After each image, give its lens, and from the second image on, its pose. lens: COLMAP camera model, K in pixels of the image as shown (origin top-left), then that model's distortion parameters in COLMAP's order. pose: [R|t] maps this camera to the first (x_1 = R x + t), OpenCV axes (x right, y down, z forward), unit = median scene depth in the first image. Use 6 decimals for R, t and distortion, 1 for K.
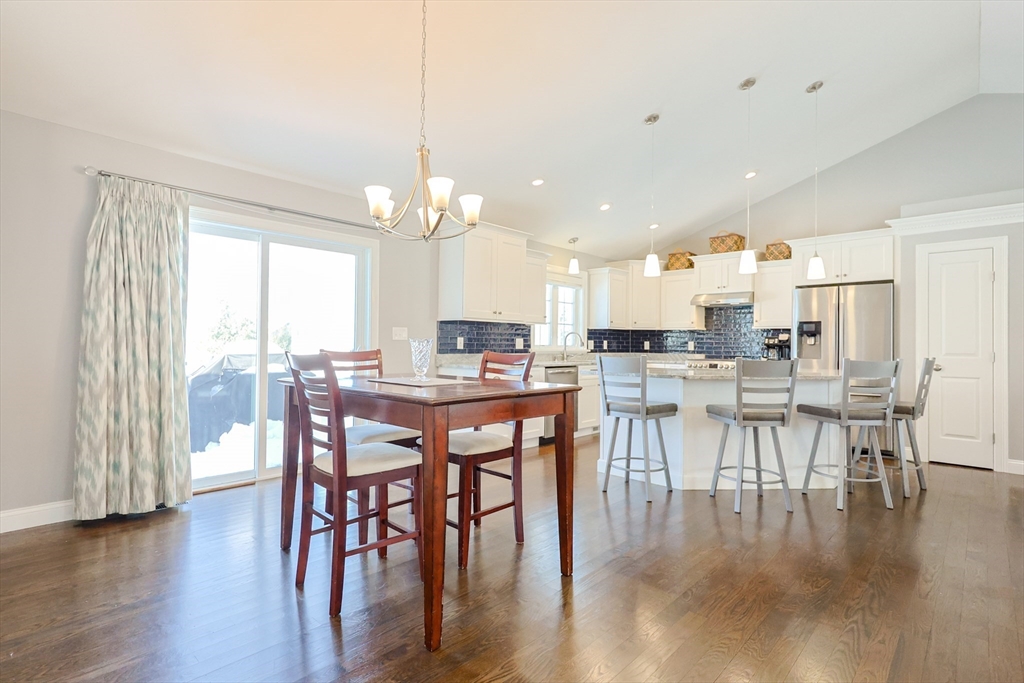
lens RADIAL K [[467.2, 0, 516.2], [0, 467.2, 343.6], [0, 0, 1]] dist [0.000400, 0.000009]
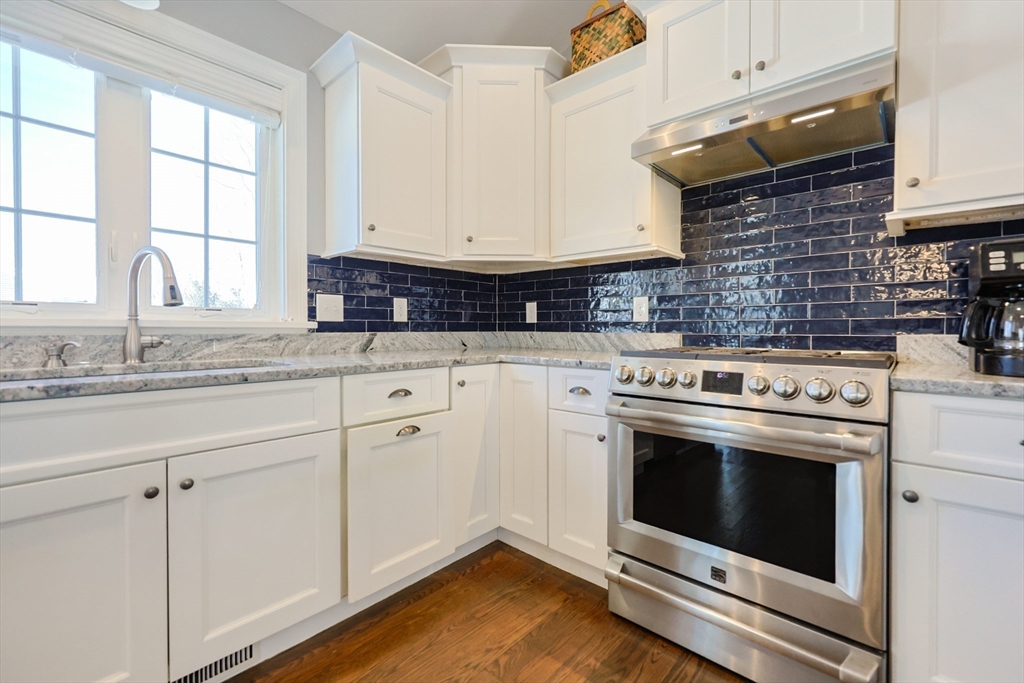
lens RADIAL K [[445.1, 0, 504.5], [0, 445.1, 329.4], [0, 0, 1]] dist [0.009549, 0.000897]
pose [[0.999784, -0.008789, 0.018831, 0.281013], [0.008659, 0.999938, 0.007007, 0.017390], [-0.018891, -0.006843, 0.999798, 0.708673]]
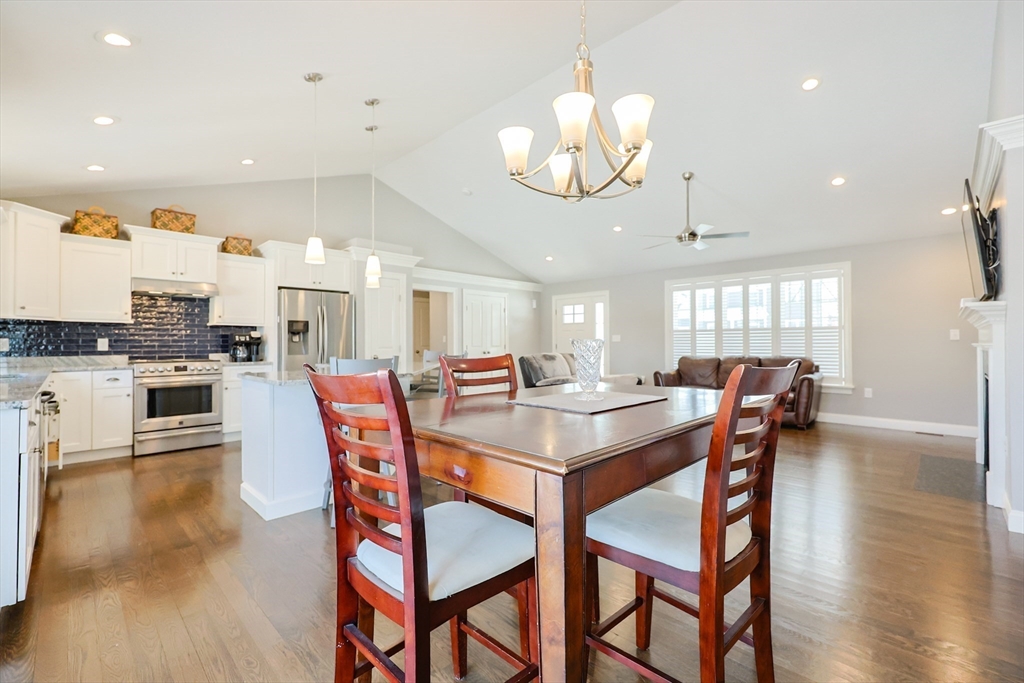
lens RADIAL K [[462.0, 0, 514.4], [0, 462.0, 339.2], [0, 0, 1]] dist [-0.002161, -0.000244]
pose [[0.020586, -0.000063, 0.999788, -0.344012], [0.001364, 0.999999, 0.000035, -0.002800], [-0.999787, 0.001363, 0.020586, 0.361031]]
